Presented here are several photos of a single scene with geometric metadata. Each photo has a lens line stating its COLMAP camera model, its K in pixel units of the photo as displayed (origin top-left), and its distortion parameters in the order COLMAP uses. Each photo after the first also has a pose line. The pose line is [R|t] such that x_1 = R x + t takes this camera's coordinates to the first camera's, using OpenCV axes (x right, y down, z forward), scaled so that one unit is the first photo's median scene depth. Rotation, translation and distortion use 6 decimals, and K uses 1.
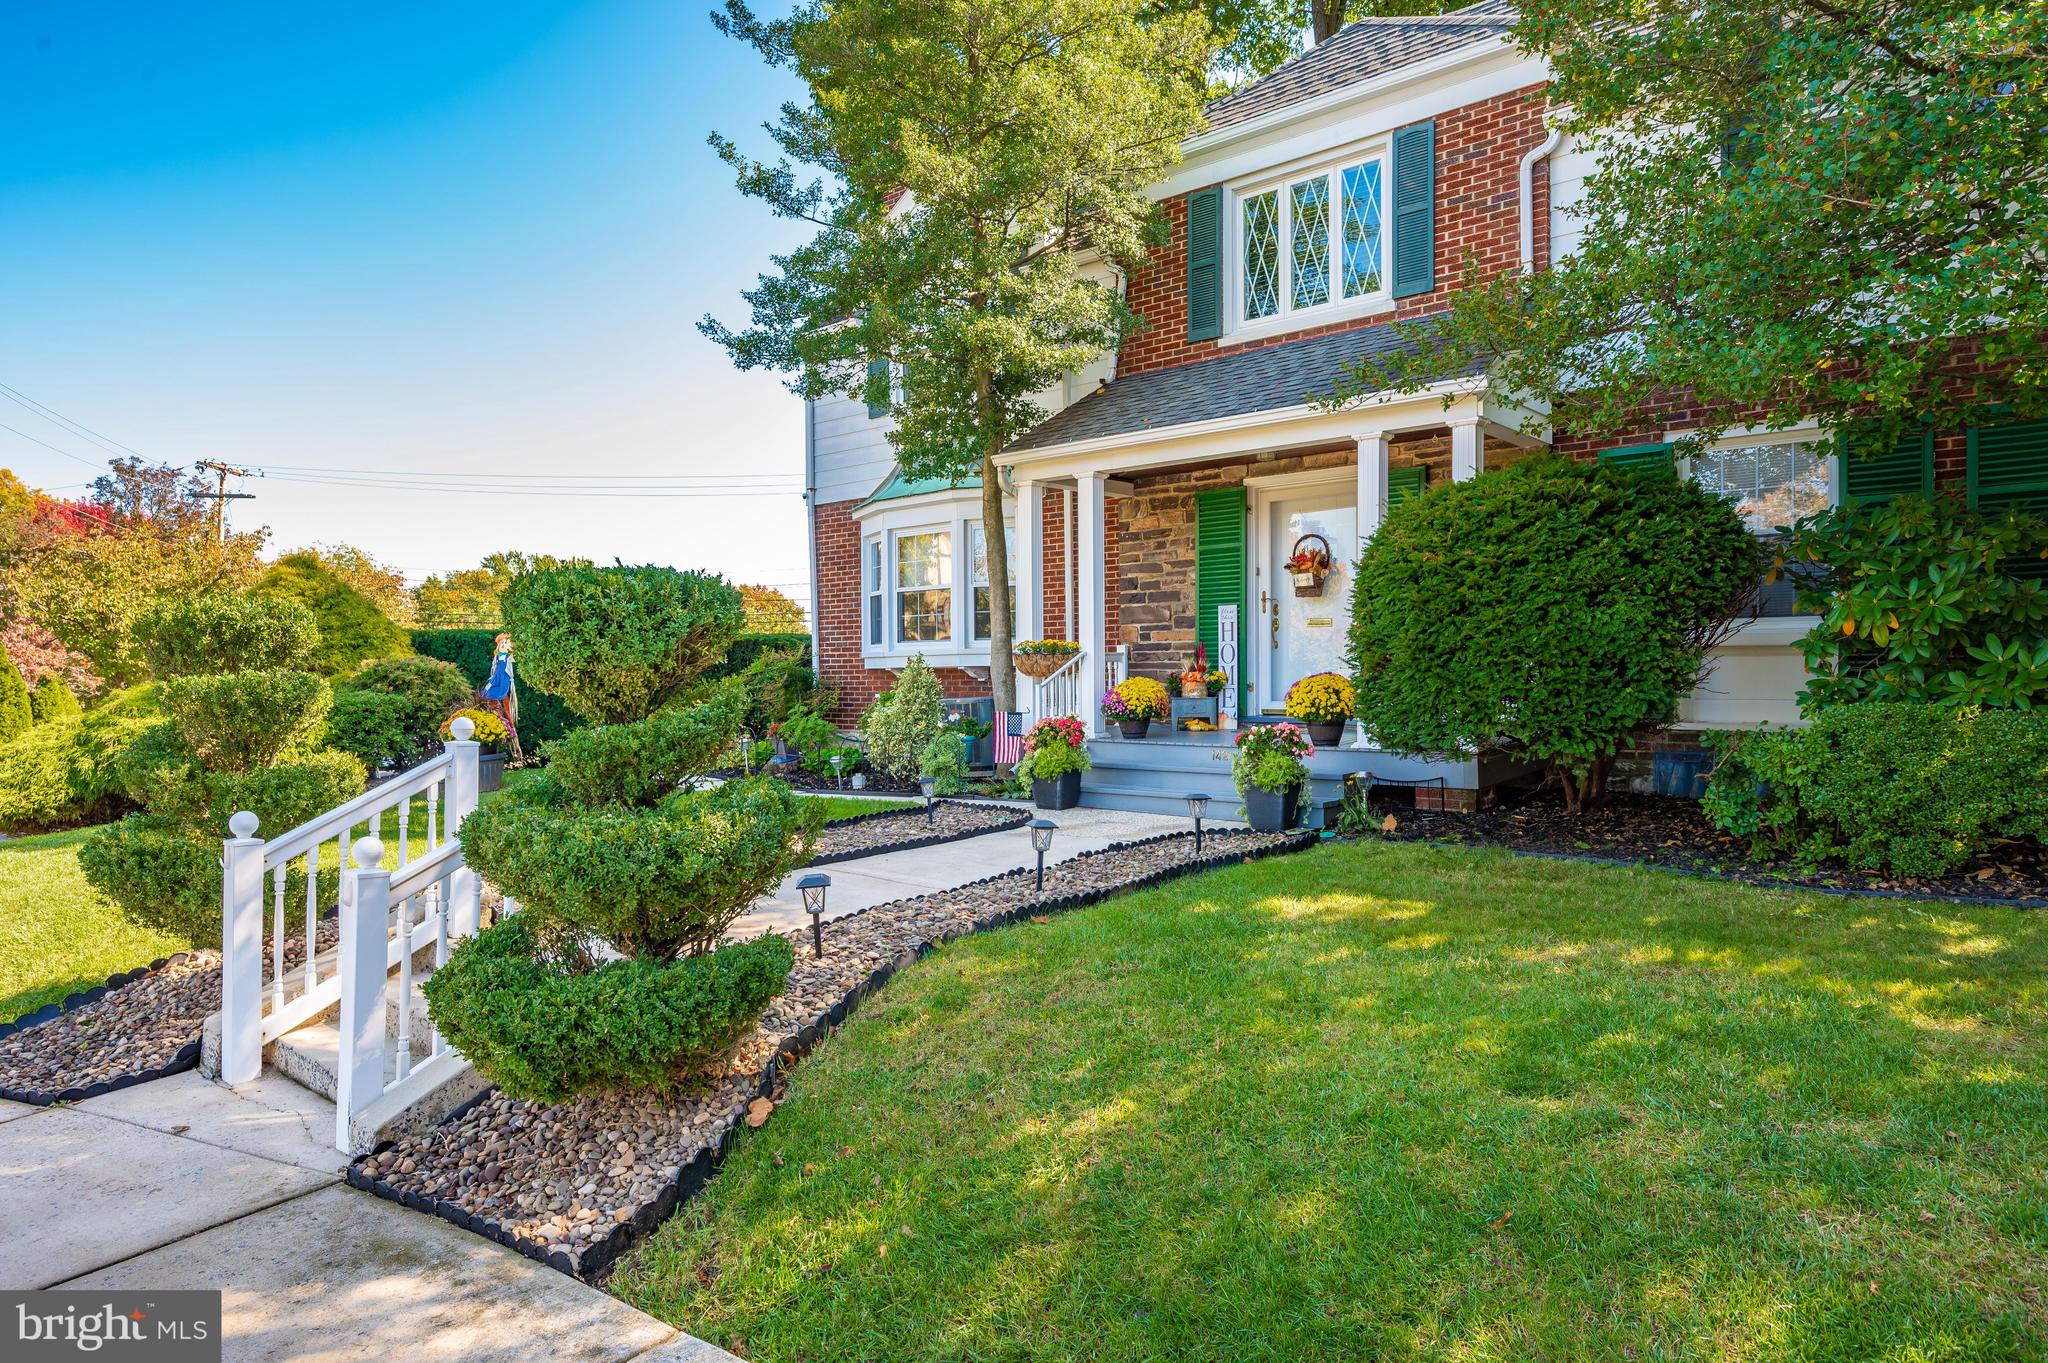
lens RADIAL K [[1220.5, 0, 1011.5], [0, 1220.5, 669.9], [0, 0, 1]] dist [-0.008540, 0.000021]
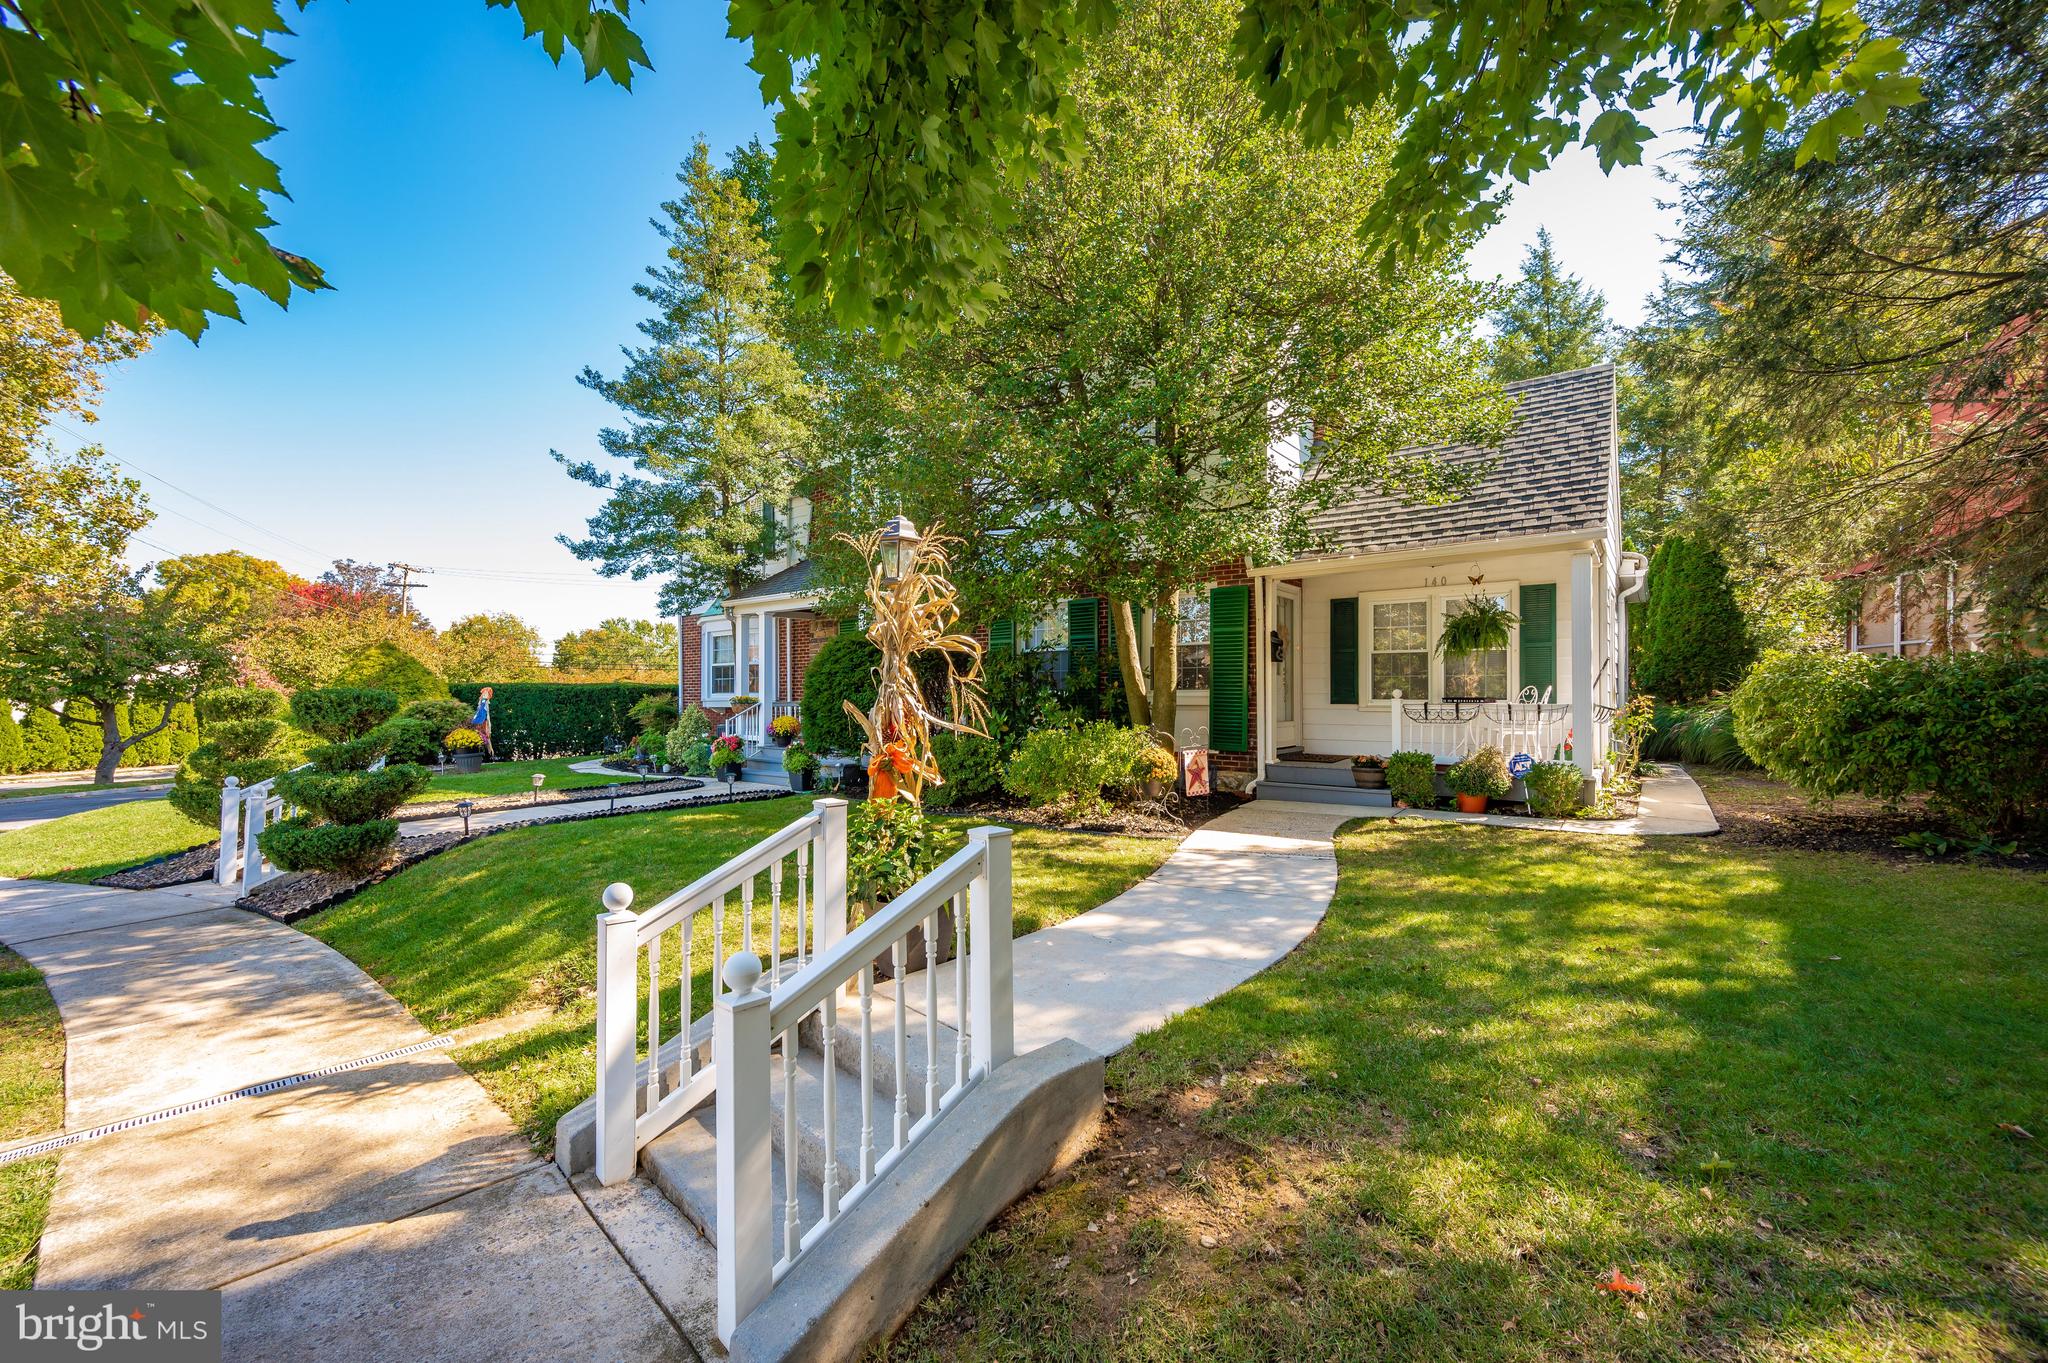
lens RADIAL K [[834.4, 0, 1011.2], [0, 834.4, 681.4], [0, 0, 1]] dist [0.002257, 0.000099]
pose [[0.999730, 0.005972, 0.022443, 0.423636], [-0.005592, 0.999840, -0.016996, -0.027360], [-0.022541, 0.016866, 0.999604, -0.347552]]
